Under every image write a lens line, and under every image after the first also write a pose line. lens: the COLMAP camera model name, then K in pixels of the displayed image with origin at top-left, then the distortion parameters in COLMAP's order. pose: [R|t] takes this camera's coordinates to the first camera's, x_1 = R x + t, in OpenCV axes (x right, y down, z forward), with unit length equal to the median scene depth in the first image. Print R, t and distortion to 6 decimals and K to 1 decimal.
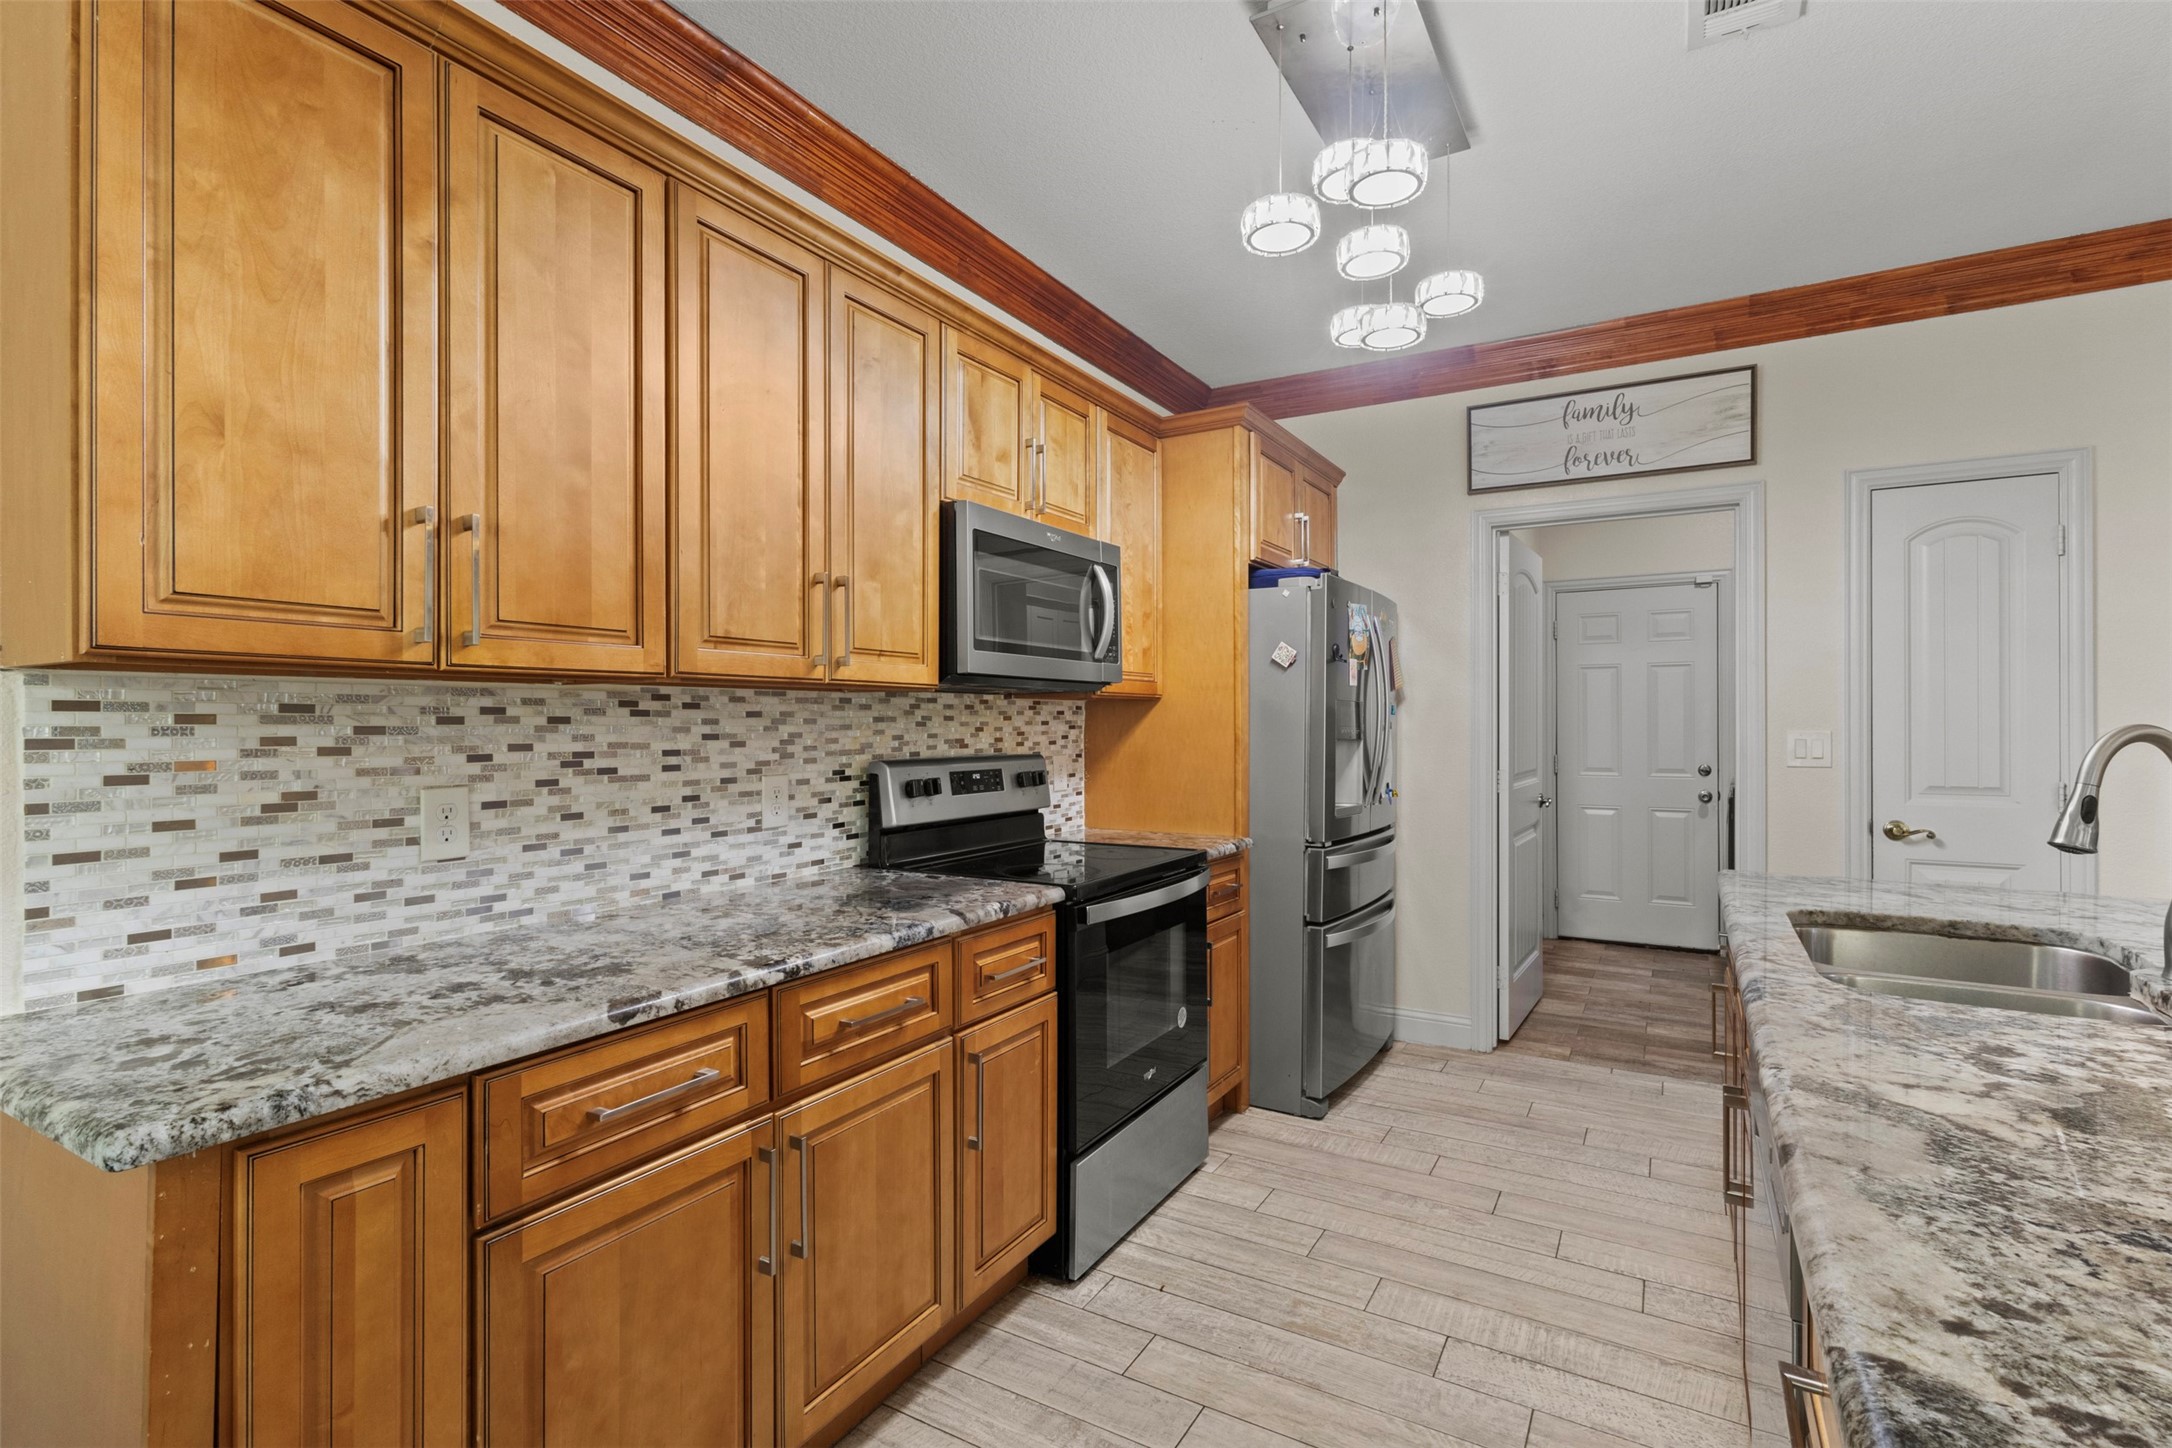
lens RADIAL K [[1003.8, 0, 1075.2], [0, 1003.8, 718.8], [0, 0, 1]] dist [0.003574, -0.000150]
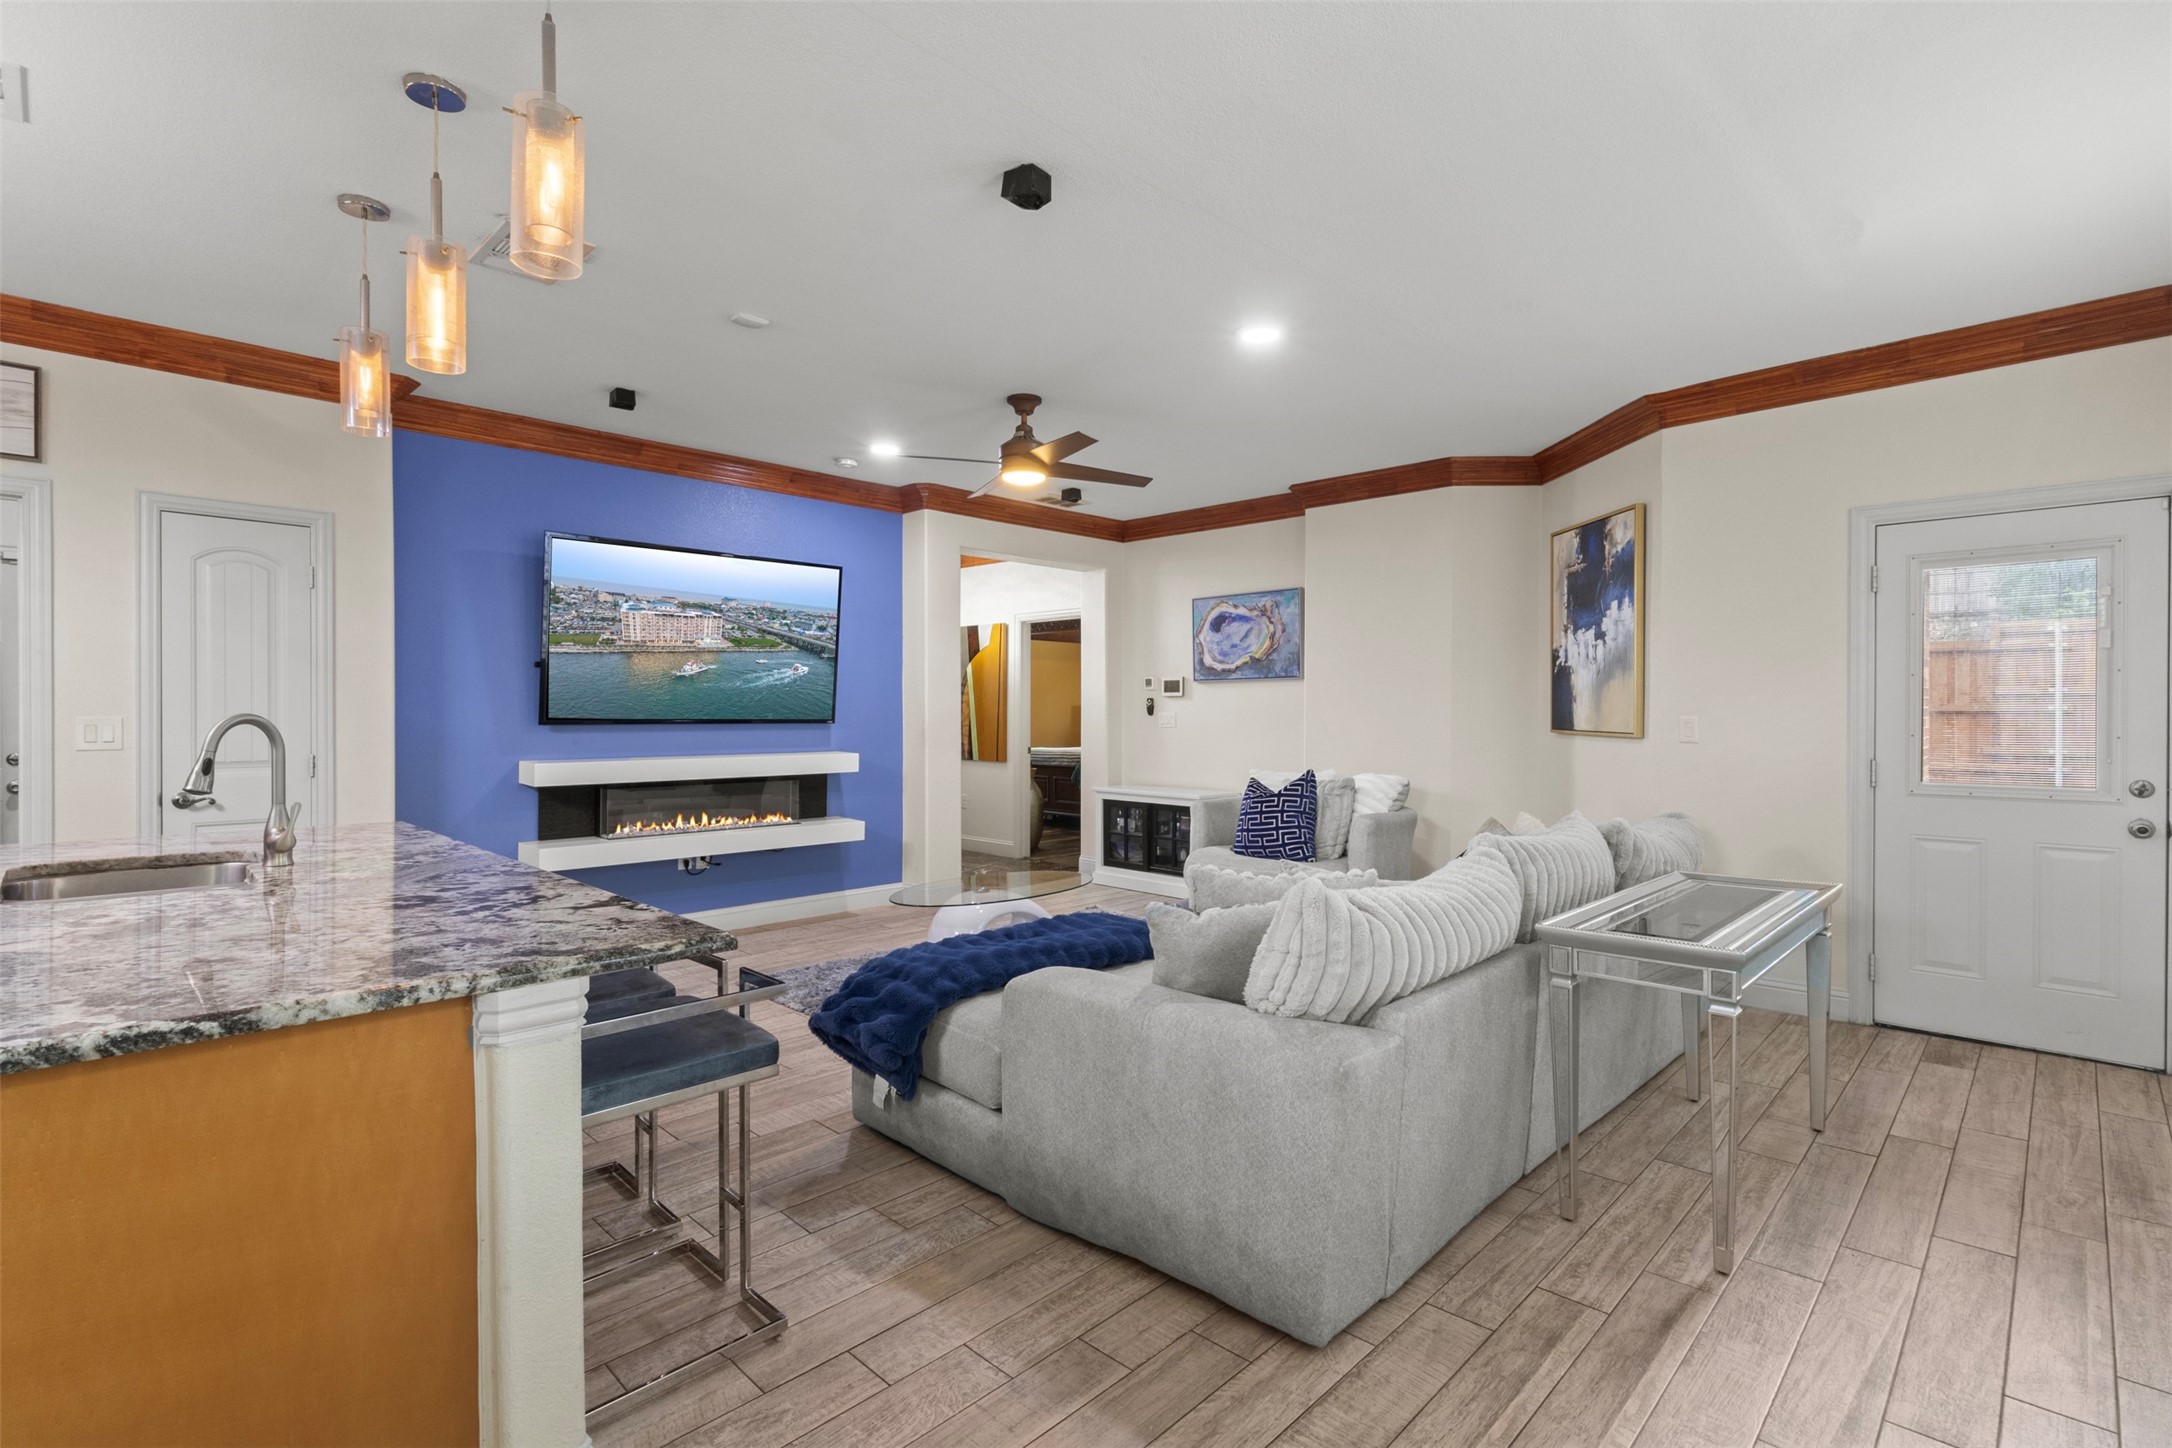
lens RADIAL K [[1003.8, 0, 1067.6], [0, 1003.8, 720.7], [0, 0, 1]] dist [0.003574, -0.000150]
pose [[0.241089, -0.005632, 0.970487, -0.146724], [-0.009792, 0.999918, 0.008236, -0.006410], [-0.970454, -0.011488, 0.241014, -0.501170]]
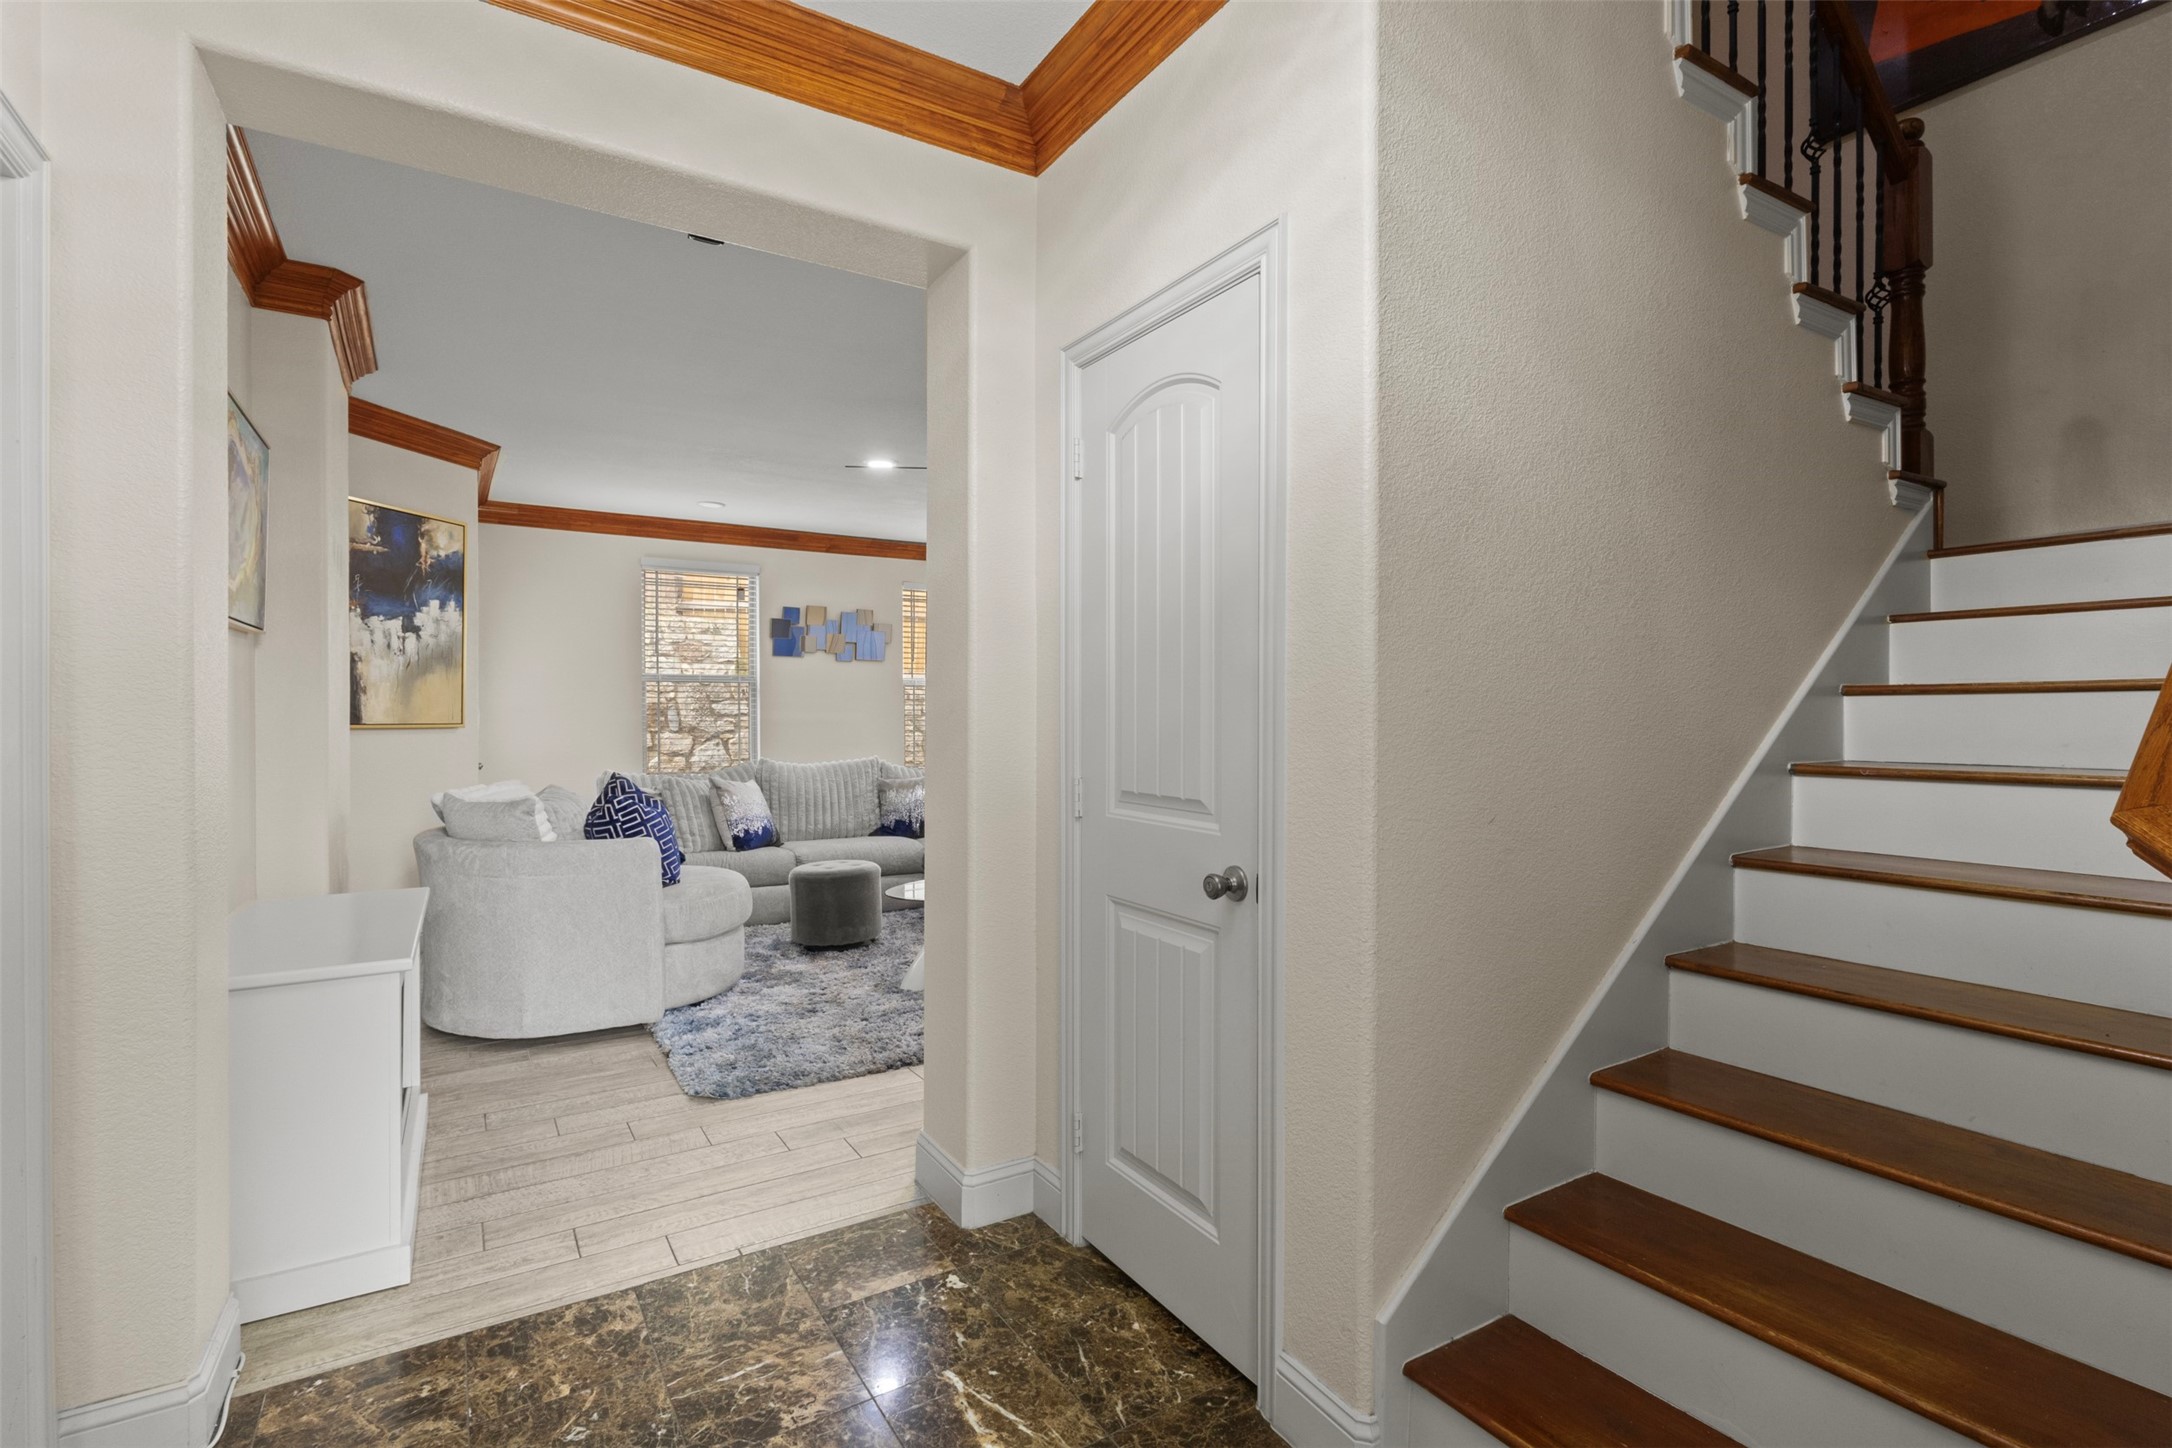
lens RADIAL K [[1003.8, 0, 1103.6], [0, 1003.8, 715.1], [0, 0, 1]] dist [0.003574, -0.000150]
pose [[-0.434270, 0.006110, -0.900762, 4.056357], [0.008210, 0.999962, 0.002825, 0.012975], [0.900745, -0.006168, -0.434304, 1.447744]]
